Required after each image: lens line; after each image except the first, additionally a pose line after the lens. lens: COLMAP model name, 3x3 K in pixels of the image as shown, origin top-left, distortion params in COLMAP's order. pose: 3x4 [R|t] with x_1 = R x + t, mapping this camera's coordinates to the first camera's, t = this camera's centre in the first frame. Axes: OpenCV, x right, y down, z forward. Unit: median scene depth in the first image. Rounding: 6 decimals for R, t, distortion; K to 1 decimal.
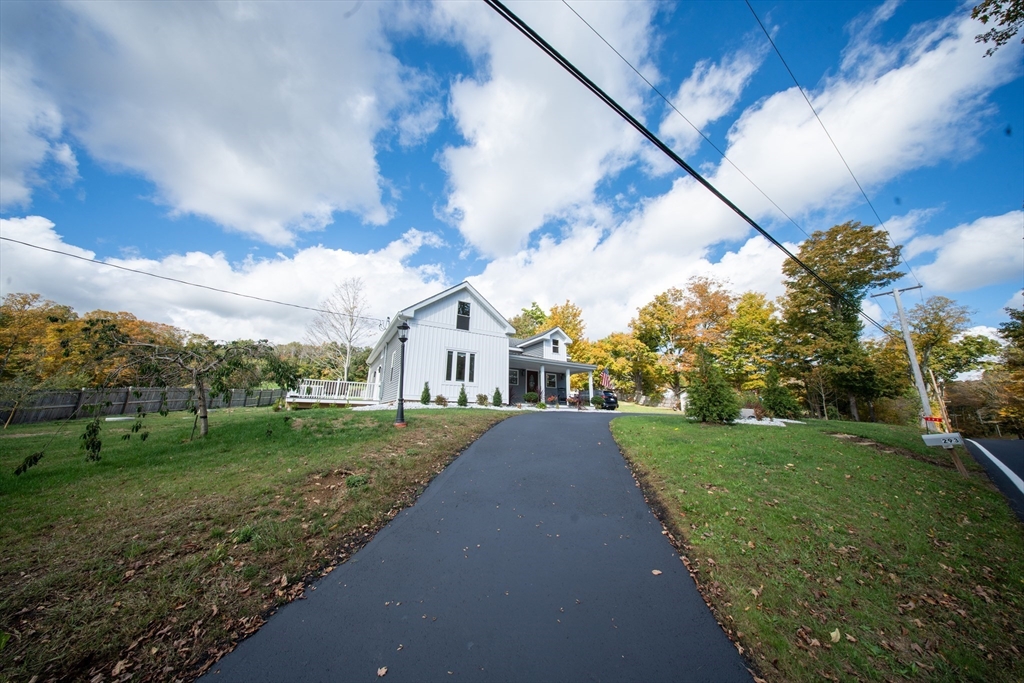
lens RADIAL K [[299.4, 0, 509.5], [0, 299.4, 340.0], [0, 0, 1]] dist [-0.006448, -0.000153]
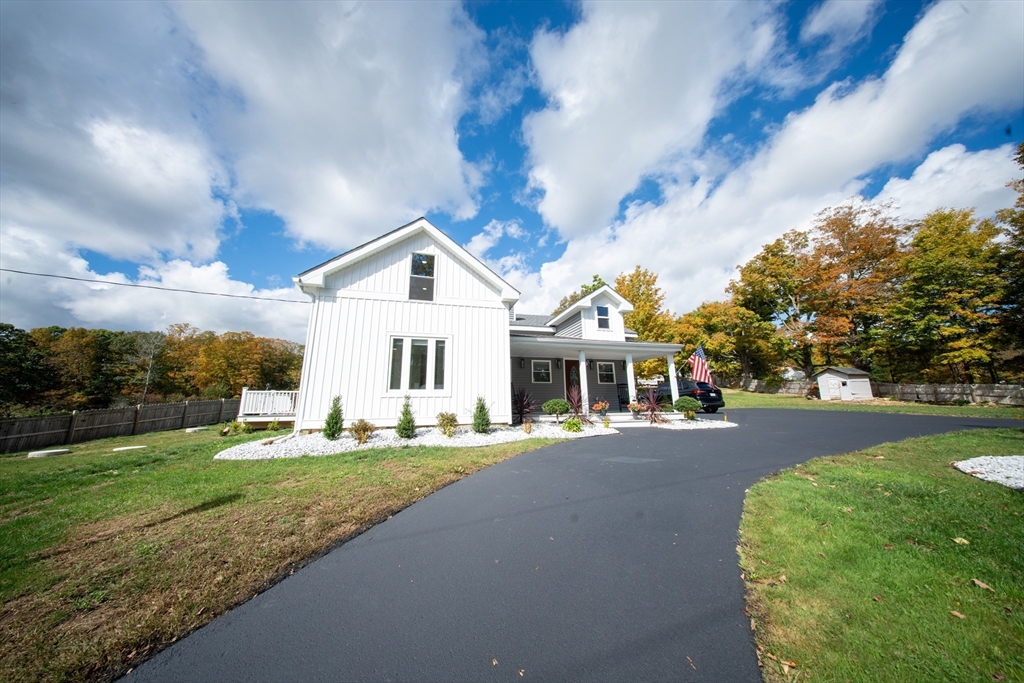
lens RADIAL K [[299.4, 0, 509.5], [0, 299.4, 340.0], [0, 0, 1]] dist [-0.006448, -0.000153]
pose [[0.966216, -0.082341, -0.244225, 0.049794], [0.090634, 0.995621, 0.022894, 0.015016], [0.241270, -0.044255, 0.969448, 0.158714]]
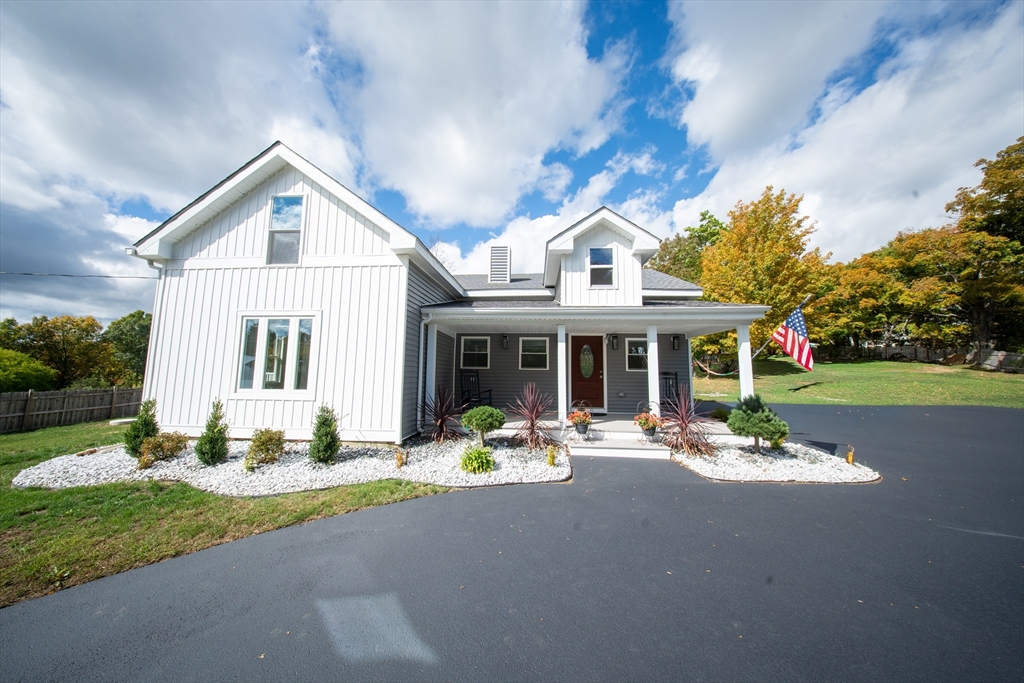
lens RADIAL K [[314.1, 0, 512.0], [0, 314.1, 341.5], [0, 0, 1]] dist [-0.005767, -0.000073]
pose [[0.831758, -0.064804, -0.551343, 0.115117], [0.139945, 0.985564, 0.095280, 0.025014], [0.537209, -0.156407, 0.828820, 0.267902]]
